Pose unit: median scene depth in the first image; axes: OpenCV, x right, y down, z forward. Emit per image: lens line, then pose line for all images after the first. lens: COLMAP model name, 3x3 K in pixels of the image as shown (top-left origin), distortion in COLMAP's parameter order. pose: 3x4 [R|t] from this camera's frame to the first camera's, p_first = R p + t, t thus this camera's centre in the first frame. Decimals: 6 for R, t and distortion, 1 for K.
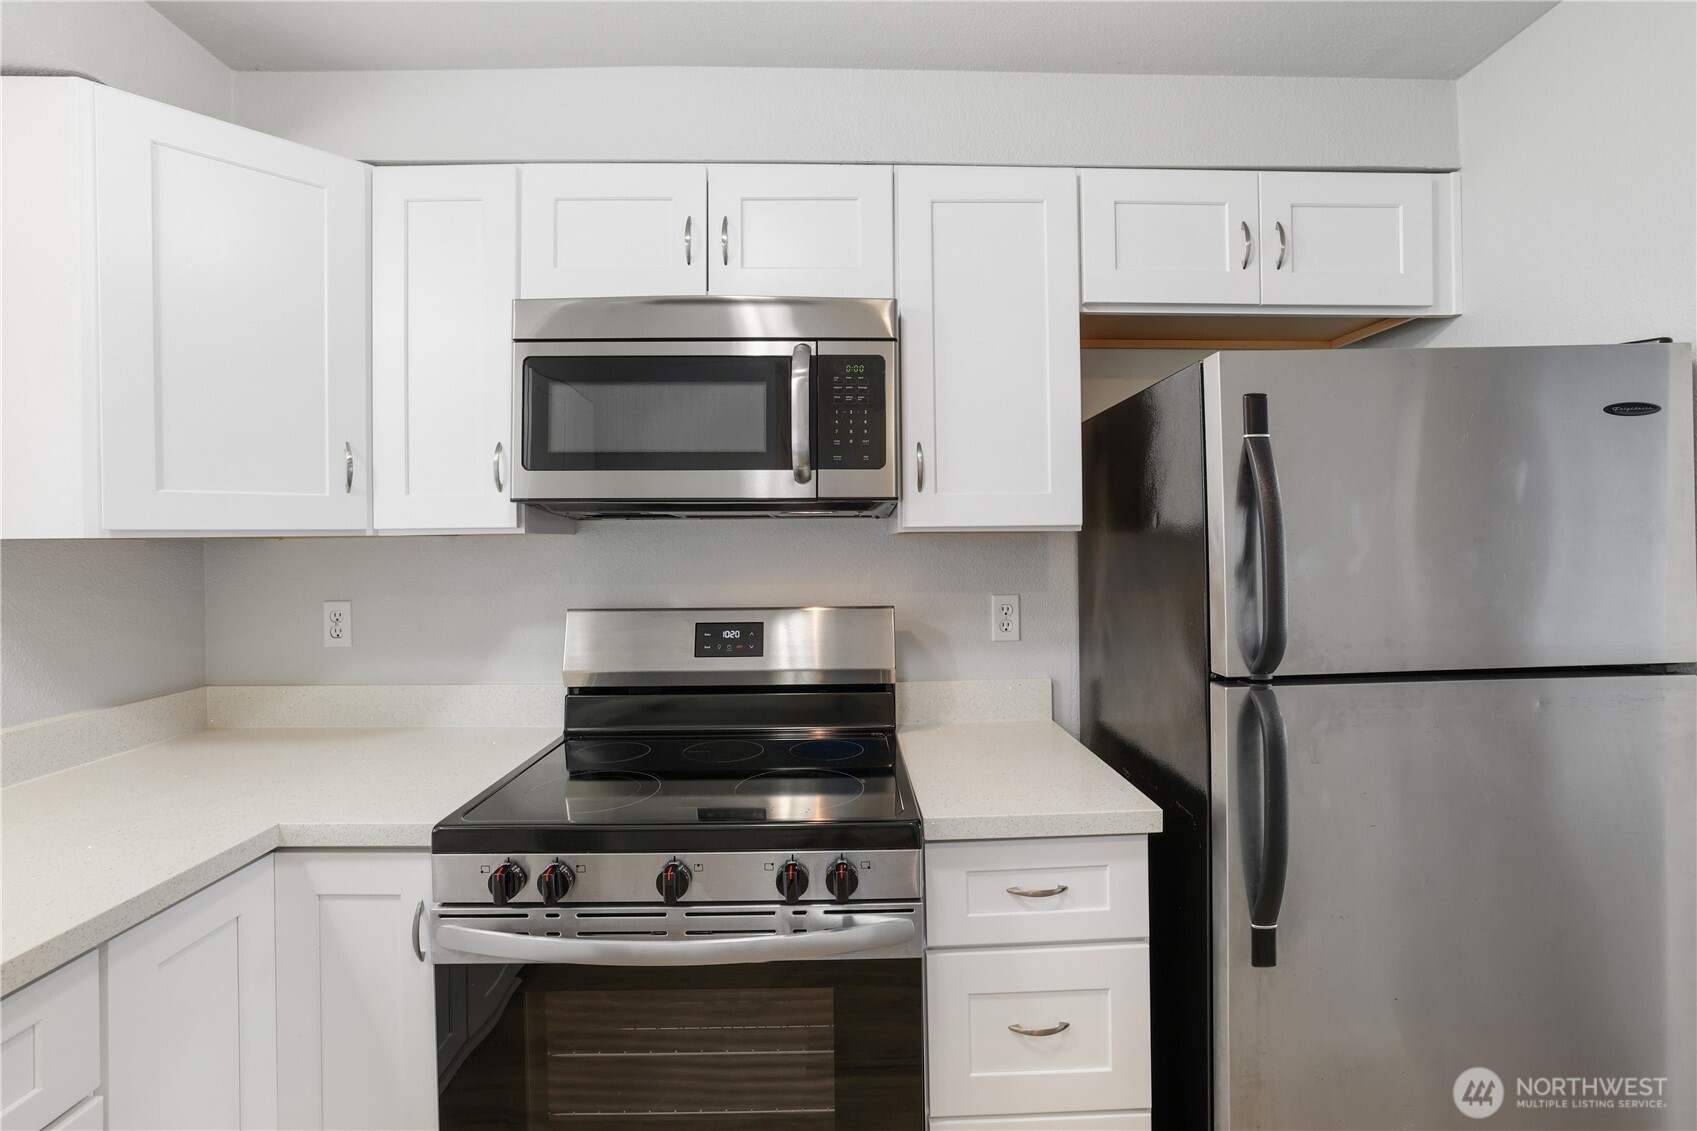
lens RADIAL K [[746.9, 0, 859.2], [0, 746.9, 546.1], [0, 0, 1]] dist [-0.029660, 0.007168]
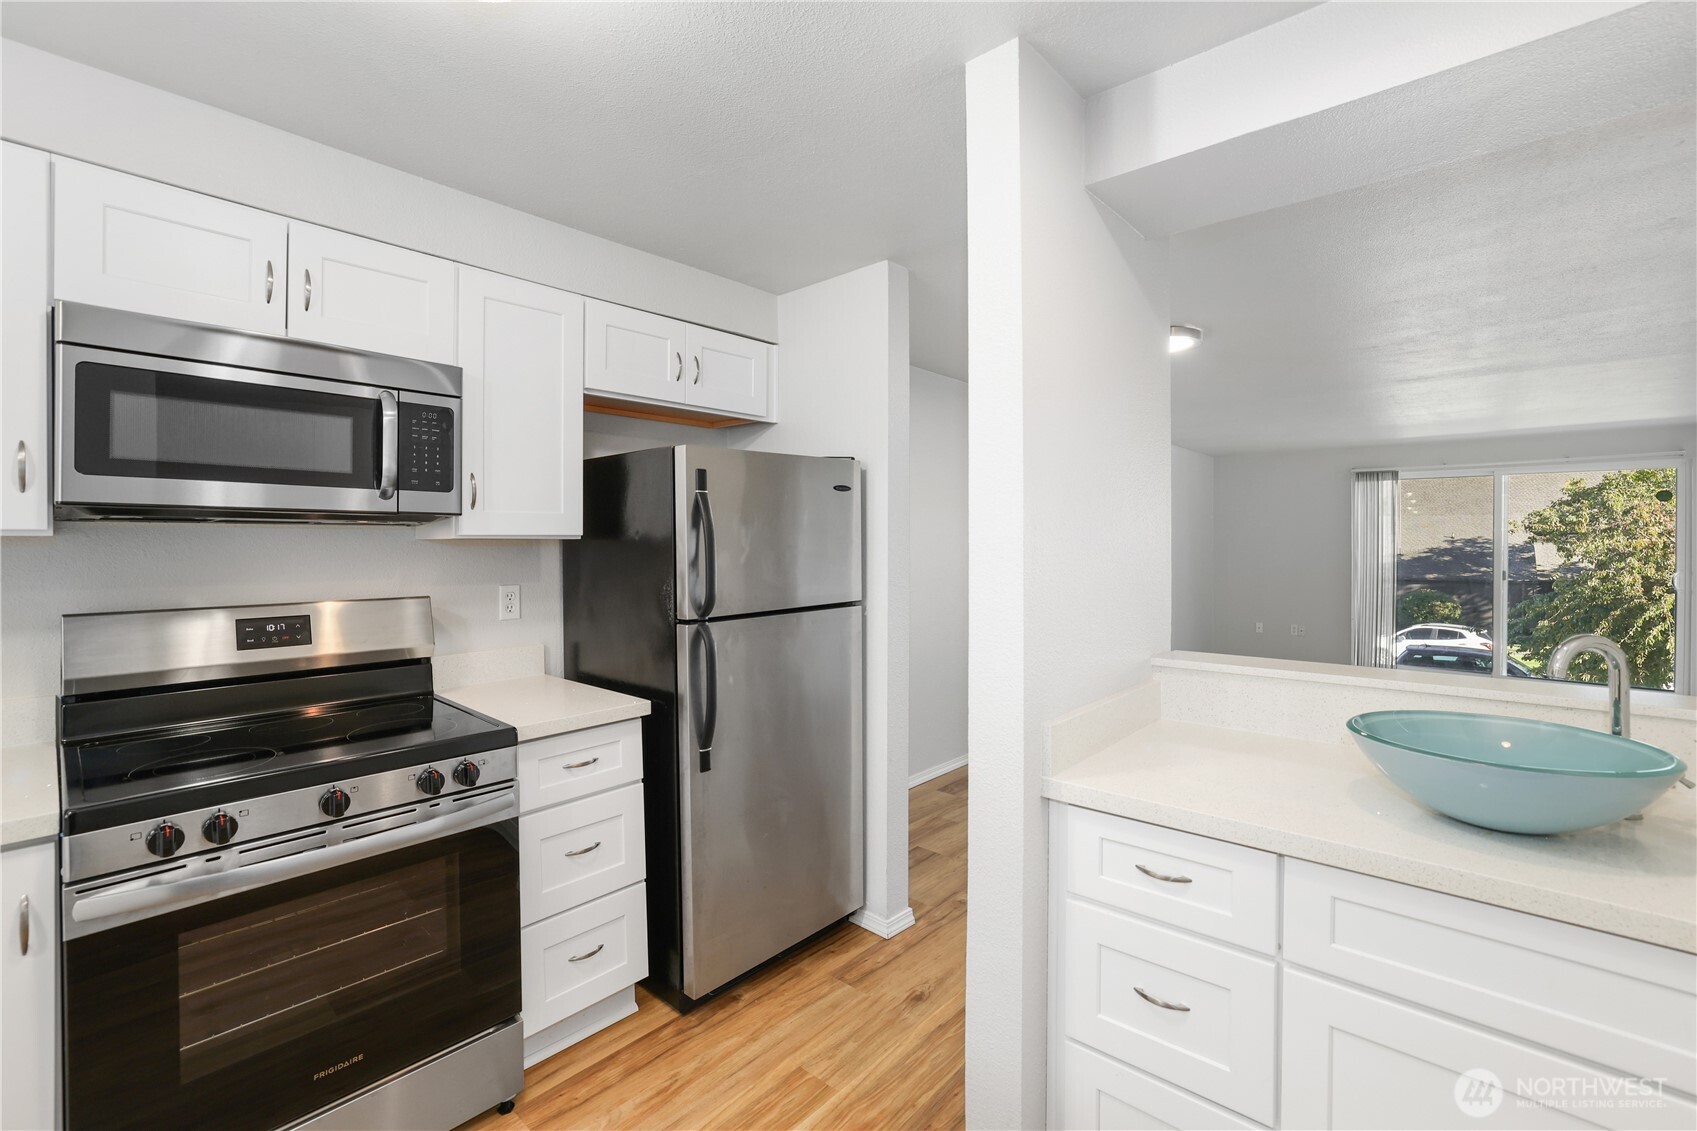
lens RADIAL K [[746.9, 0, 845.9], [0, 746.9, 546.7], [0, 0, 1]] dist [-0.029660, 0.007168]
pose [[0.687192, 0.002651, 0.726471, -0.449669], [-0.003862, 0.999993, 0.000003, -0.006871], [-0.726465, -0.002807, 0.687197, -0.438922]]
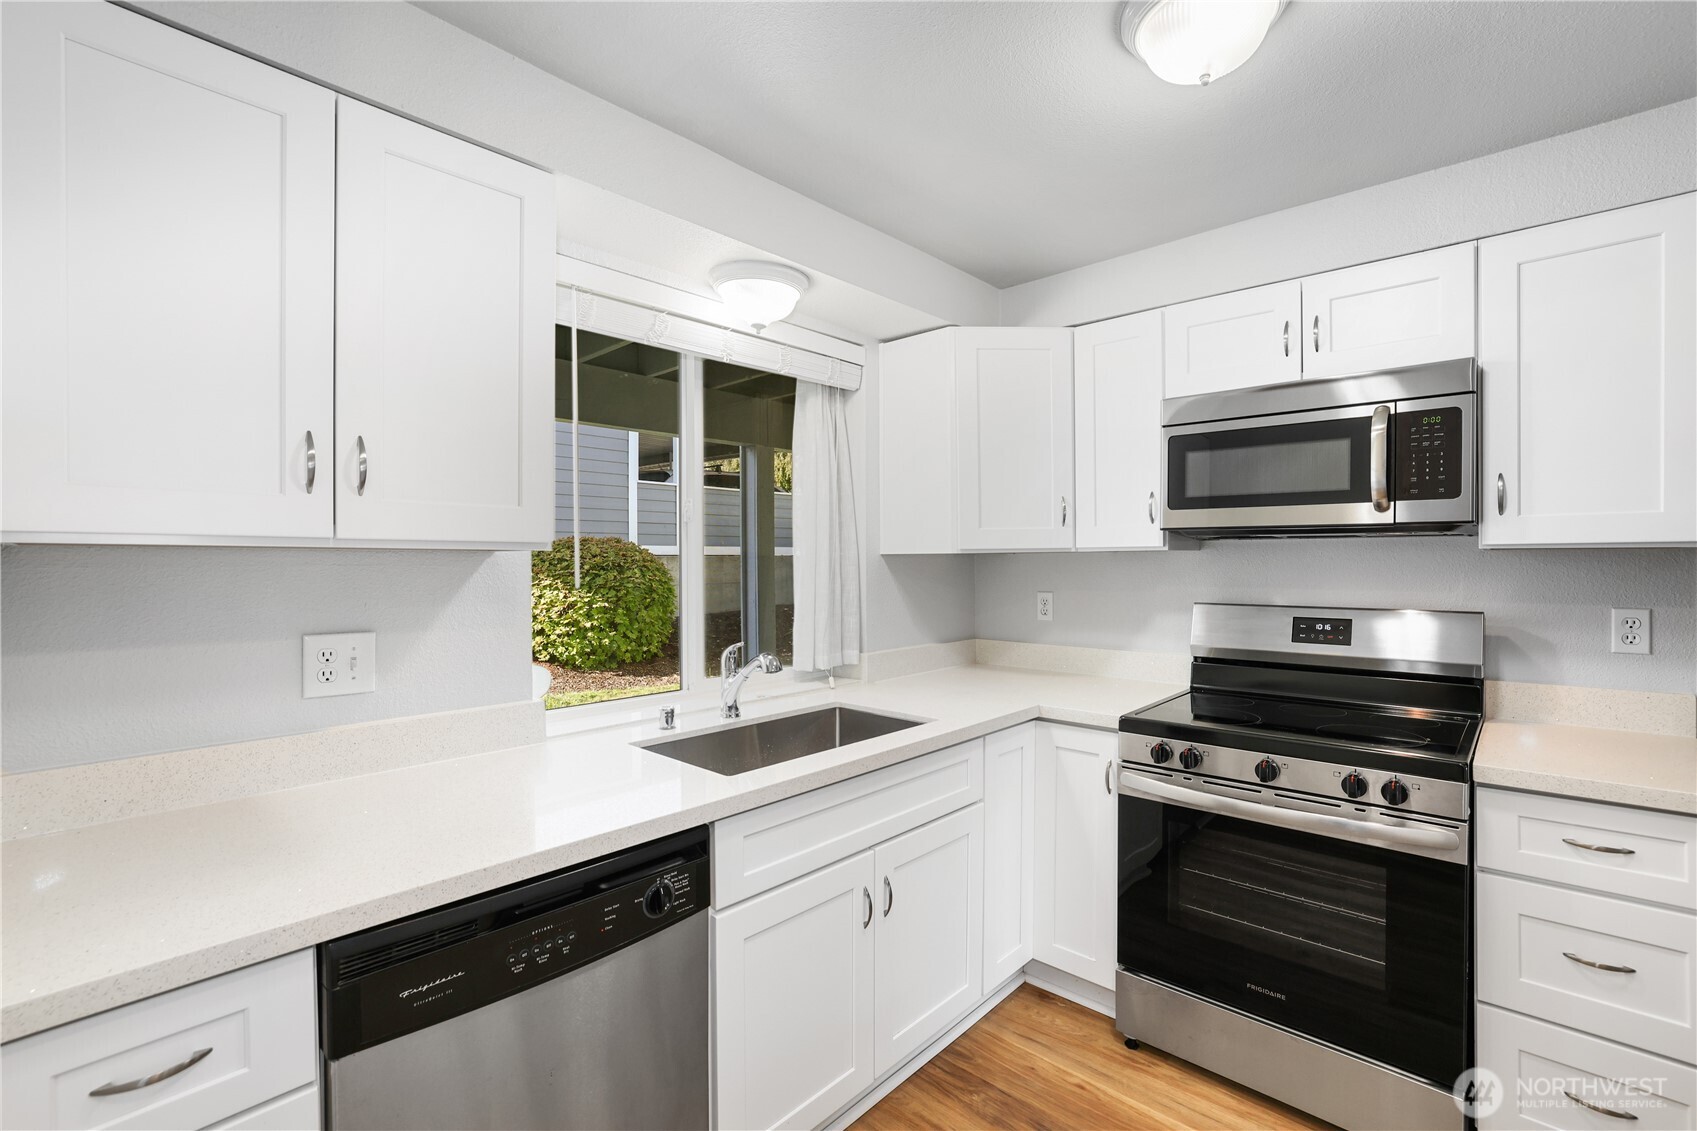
lens RADIAL K [[746.9, 0, 851.4], [0, 746.9, 566.2], [0, 0, 1]] dist [-0.029660, 0.007168]
pose [[0.710288, 0.012183, -0.703806, 0.174359], [-0.004771, 0.999911, 0.012493, -0.000124], [0.703895, -0.005516, 0.710283, -0.577825]]
